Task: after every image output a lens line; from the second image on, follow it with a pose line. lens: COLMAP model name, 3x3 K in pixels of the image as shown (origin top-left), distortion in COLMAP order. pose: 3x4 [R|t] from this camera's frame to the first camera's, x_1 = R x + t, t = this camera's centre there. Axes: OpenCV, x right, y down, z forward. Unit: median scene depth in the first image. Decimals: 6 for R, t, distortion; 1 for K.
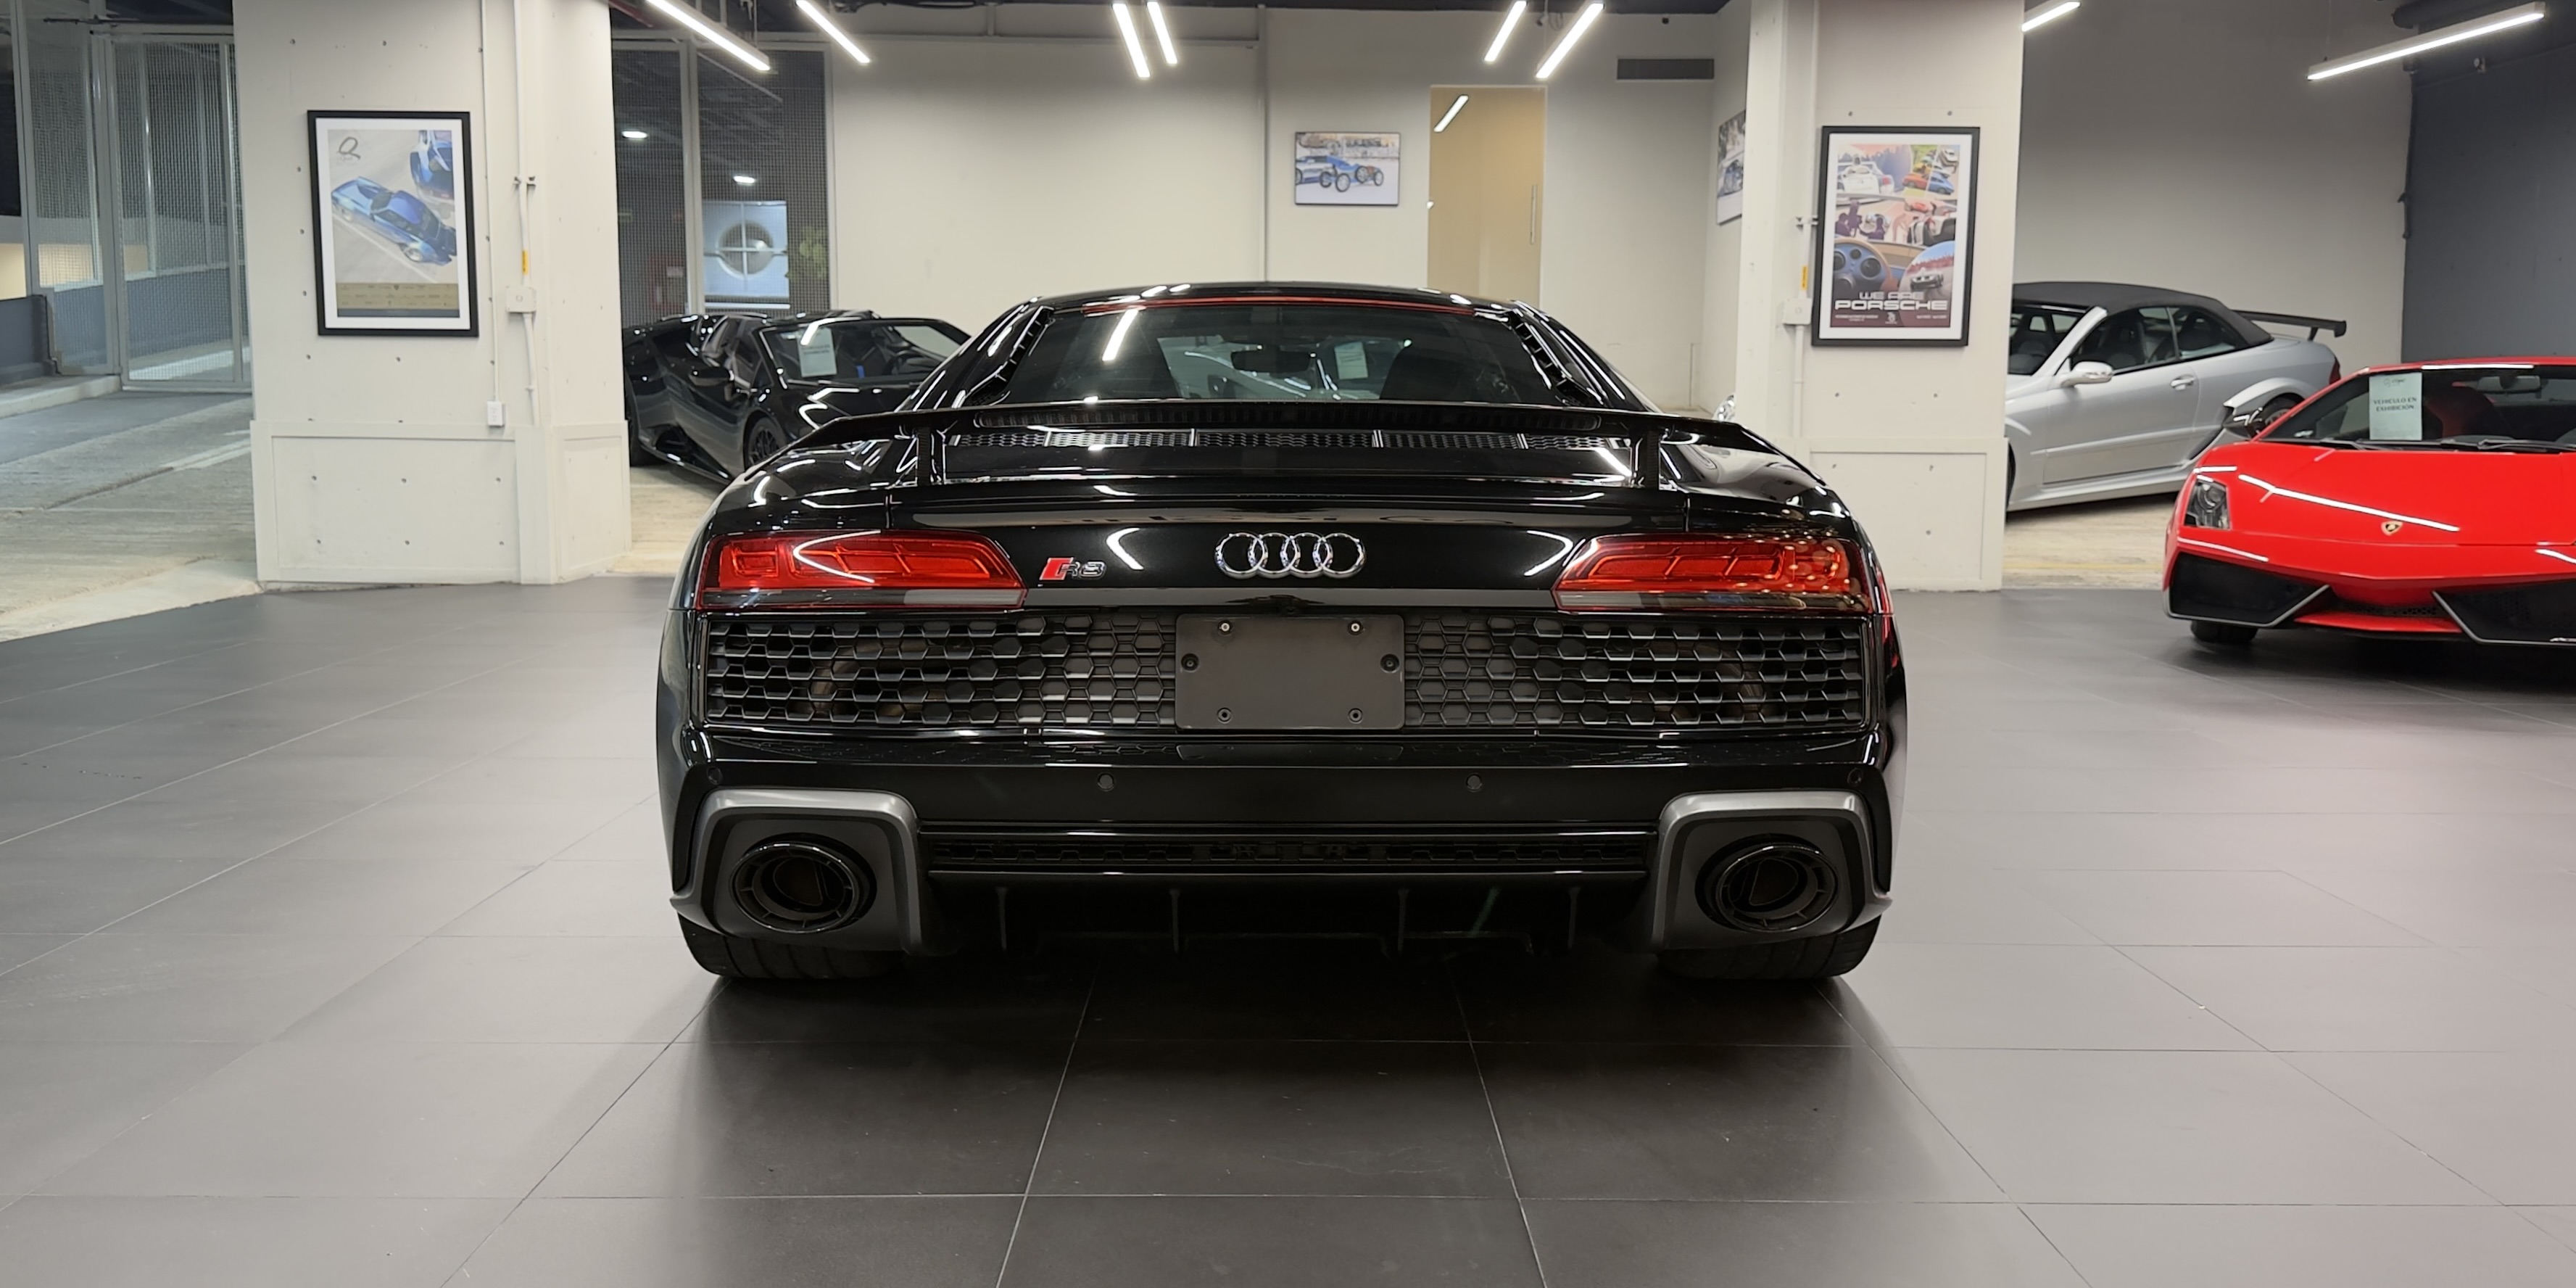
lens RADIAL K [[2094.4, 0, 1426.2], [0, 2094.4, 706.6], [0, 0, 1]] dist [0.077440, -0.192980]
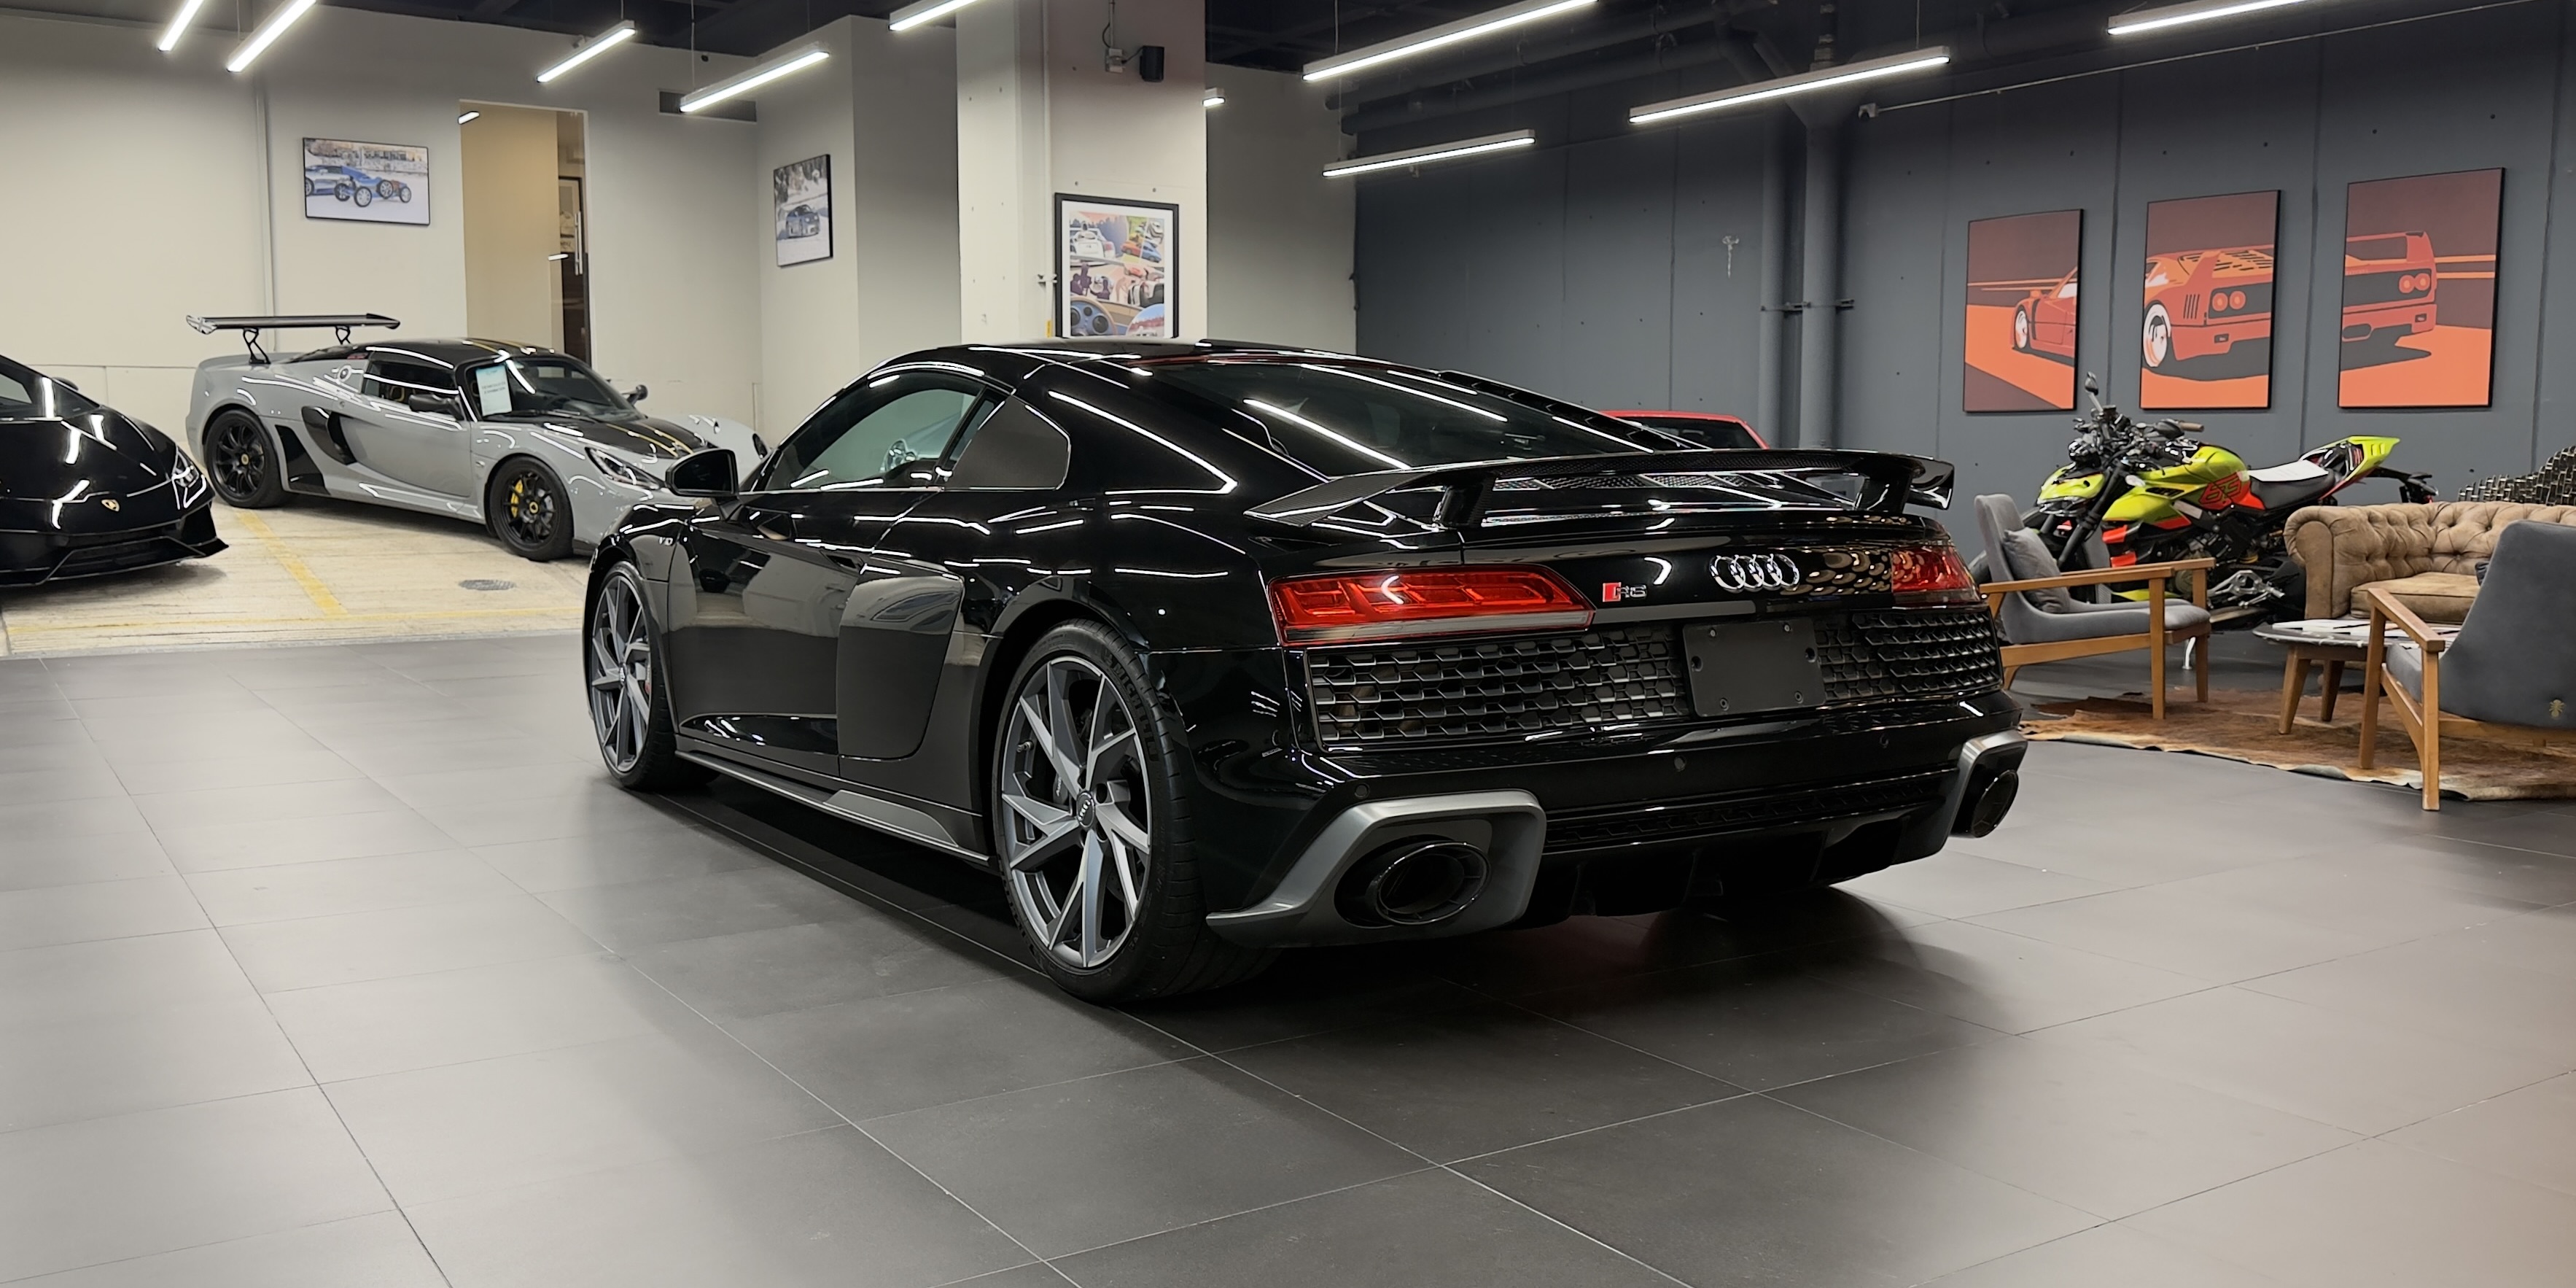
lens RADIAL K [[1981.1, 0, 1398.2], [0, 1981.1, 687.6], [0, 0, 1]] dist [0.240032, -0.345170]
pose [[0.837369, -0.068818, 0.542289, -0.246514], [0.080481, 0.996754, 0.002218, -0.006409], [-0.540682, 0.041787, 0.840189, 0.030430]]
